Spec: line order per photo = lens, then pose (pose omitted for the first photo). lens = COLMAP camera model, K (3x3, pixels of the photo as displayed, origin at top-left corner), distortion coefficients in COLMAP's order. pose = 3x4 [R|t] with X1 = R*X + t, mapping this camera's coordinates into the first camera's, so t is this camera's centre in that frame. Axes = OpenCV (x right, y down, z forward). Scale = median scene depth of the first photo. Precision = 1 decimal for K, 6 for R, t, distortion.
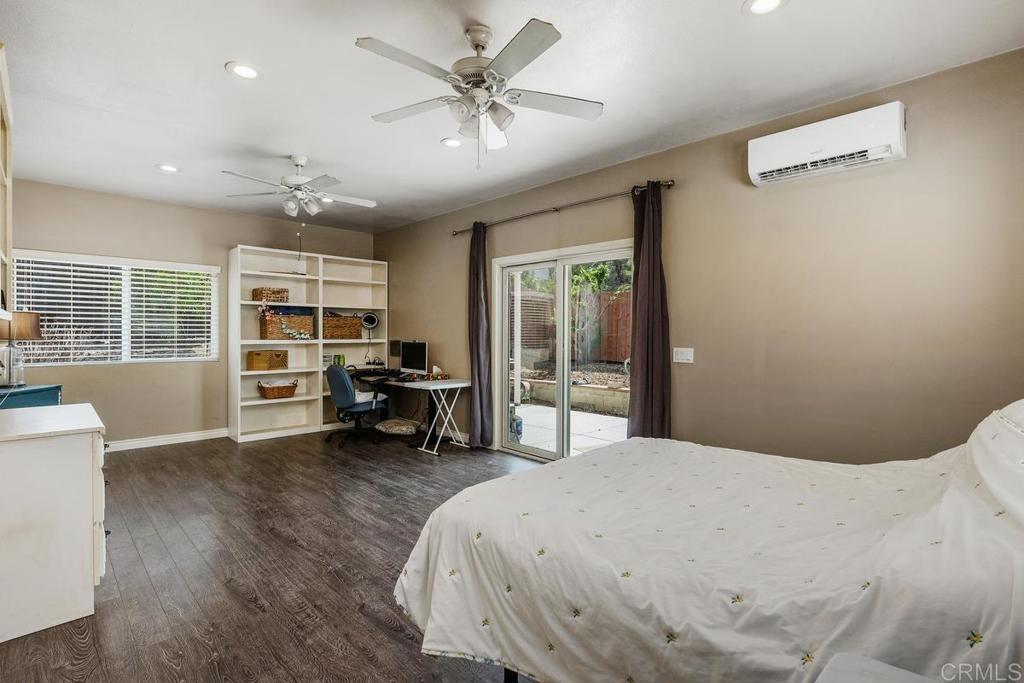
lens RADIAL K [[499.7, 0, 512.9], [0, 499.7, 341.1], [0, 0, 1]] dist [0.000623, 0.000066]
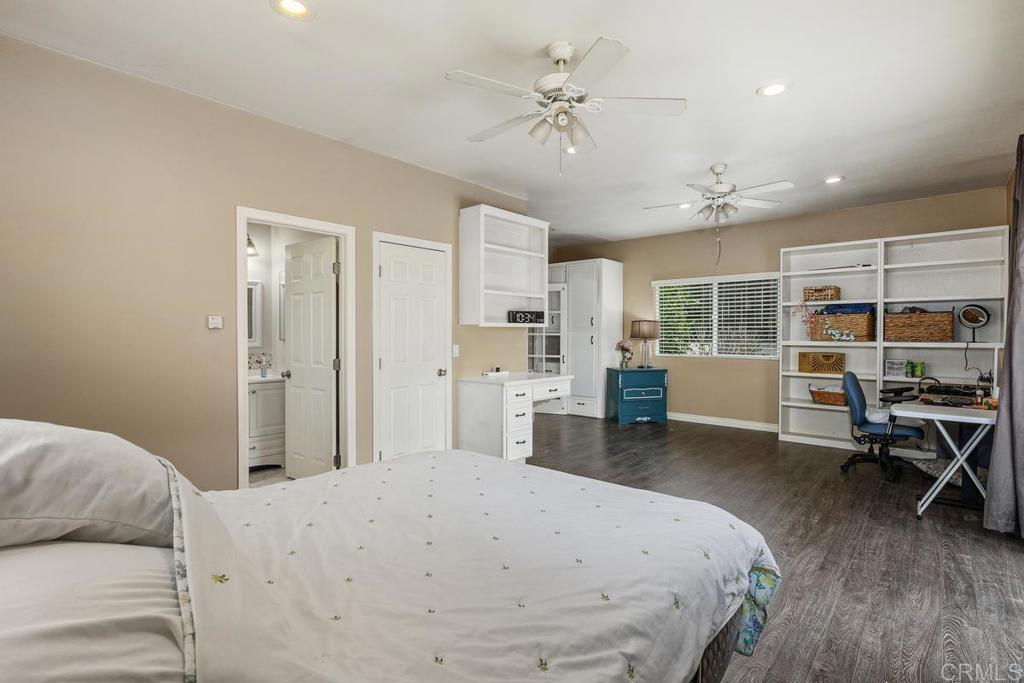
lens RADIAL K [[499.7, 0, 512.9], [0, 499.7, 338.0], [0, 0, 1]] dist [0.000623, 0.000066]
pose [[0.047919, 0.009272, -0.998808, 0.440448], [-0.014662, 0.999856, 0.008579, -0.008130], [0.998744, 0.014233, 0.048048, 0.380232]]
